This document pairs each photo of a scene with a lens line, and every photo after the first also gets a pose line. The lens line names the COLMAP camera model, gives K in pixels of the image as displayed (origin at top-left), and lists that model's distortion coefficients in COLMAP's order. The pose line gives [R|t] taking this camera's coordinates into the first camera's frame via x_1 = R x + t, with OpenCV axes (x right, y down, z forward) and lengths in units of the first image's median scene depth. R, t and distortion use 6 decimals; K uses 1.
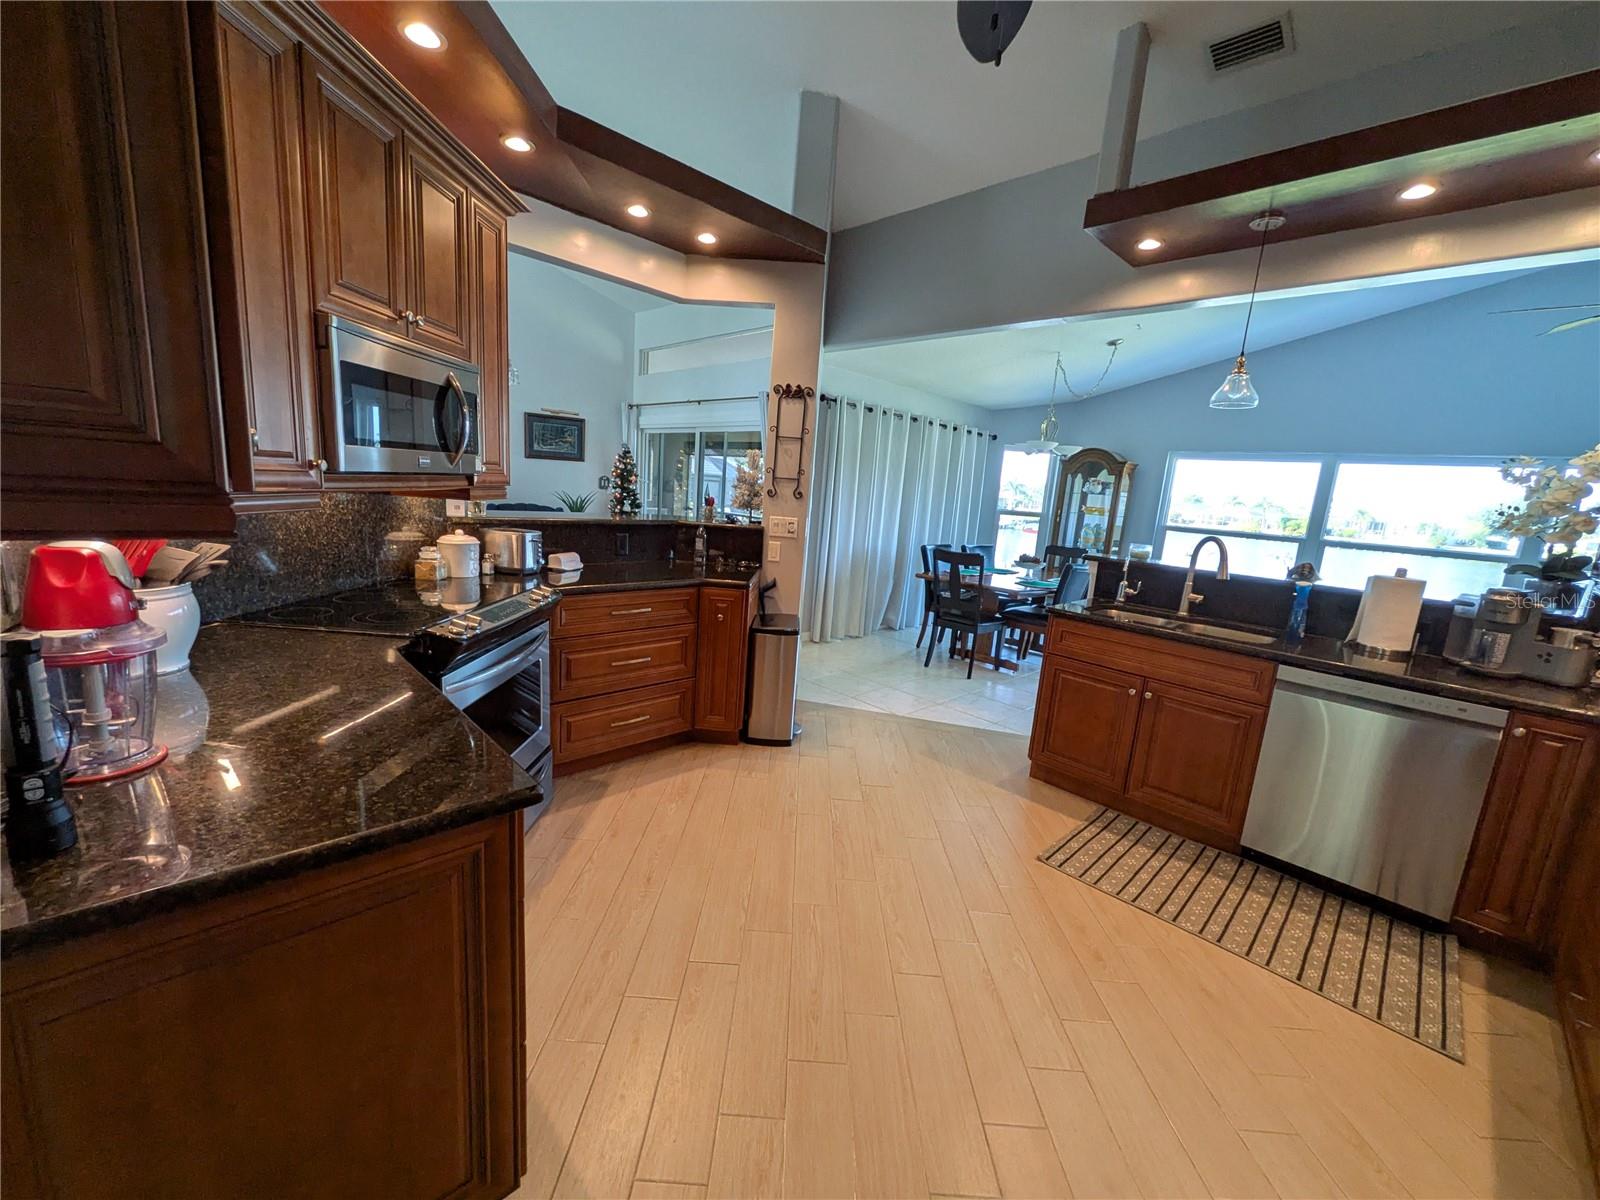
lens RADIAL K [[638.1, 0, 800.0], [0, 638.1, 600.0], [0, 0, 1]] dist [0.000381, -0.000344]
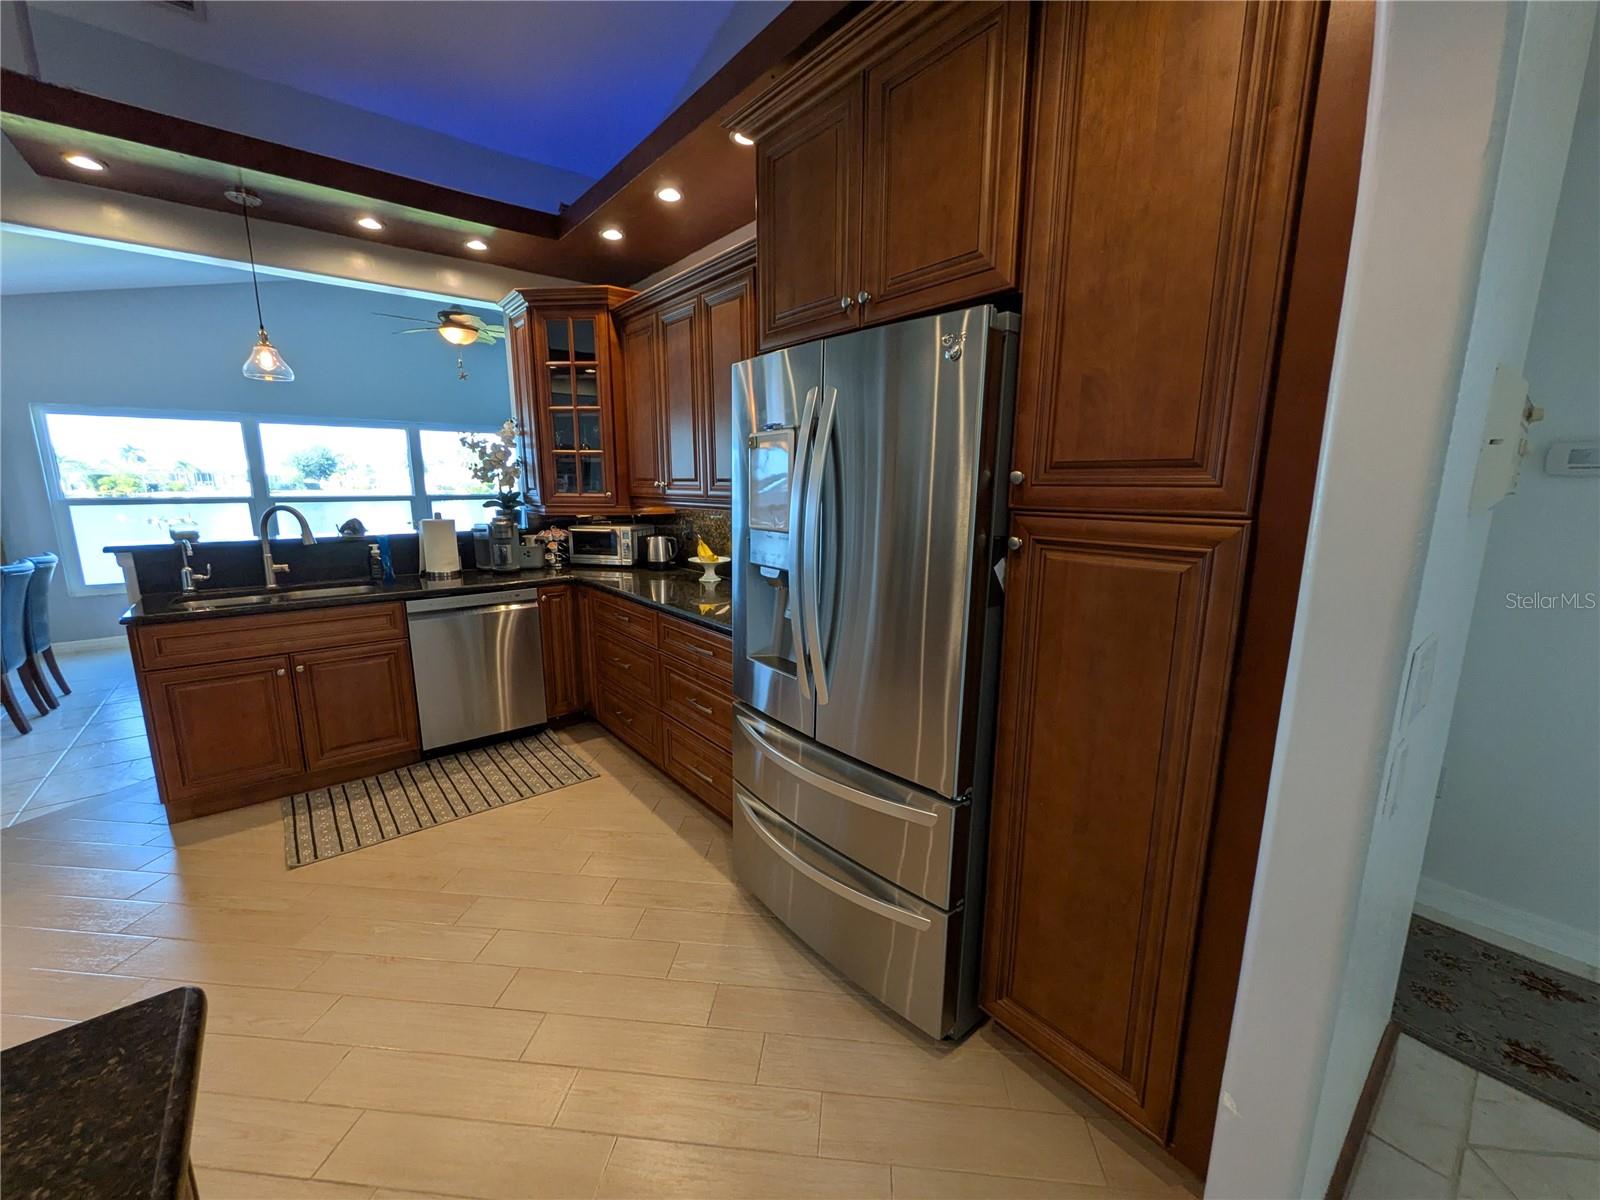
lens RADIAL K [[638.1, 0, 800.0], [0, 638.1, 600.0], [0, 0, 1]] dist [0.000381, -0.000344]
pose [[0.081484, -0.255643, 0.963331, -0.371536], [0.181004, 0.954268, 0.237928, -0.056809], [-0.980101, 0.154979, 0.124030, 0.095258]]
